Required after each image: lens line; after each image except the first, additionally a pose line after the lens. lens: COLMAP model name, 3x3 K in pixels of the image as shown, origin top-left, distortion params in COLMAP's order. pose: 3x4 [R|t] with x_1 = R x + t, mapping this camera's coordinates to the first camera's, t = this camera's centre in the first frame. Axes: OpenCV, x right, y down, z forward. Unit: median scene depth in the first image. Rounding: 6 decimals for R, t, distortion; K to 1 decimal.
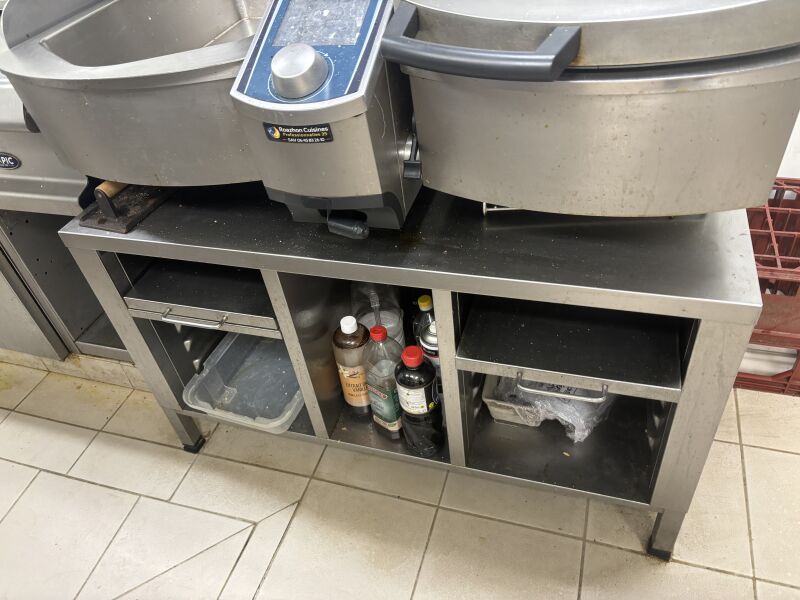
lens RADIAL K [[602.1, 0, 392.4], [0, 602.1, 299.7], [0, 0, 1]] dist [0.042730, -0.058857]
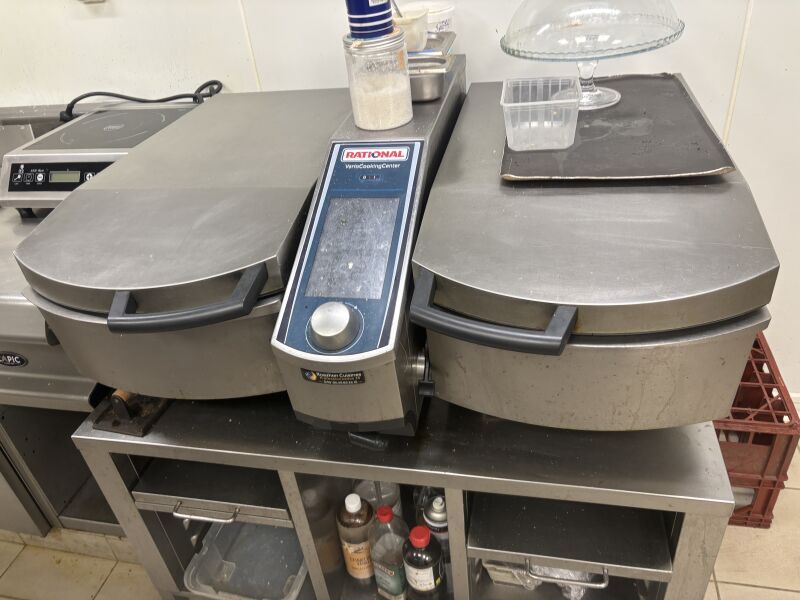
lens RADIAL K [[607.4, 0, 400.0], [0, 607.4, 300.0], [0, 0, 1]] dist [0.041364, -0.060905]
pose [[0.994125, -0.034233, 0.102681, -0.096341], [0.047859, 0.989915, -0.133333, -0.173984], [-0.097081, 0.137464, 0.985738, -0.104571]]
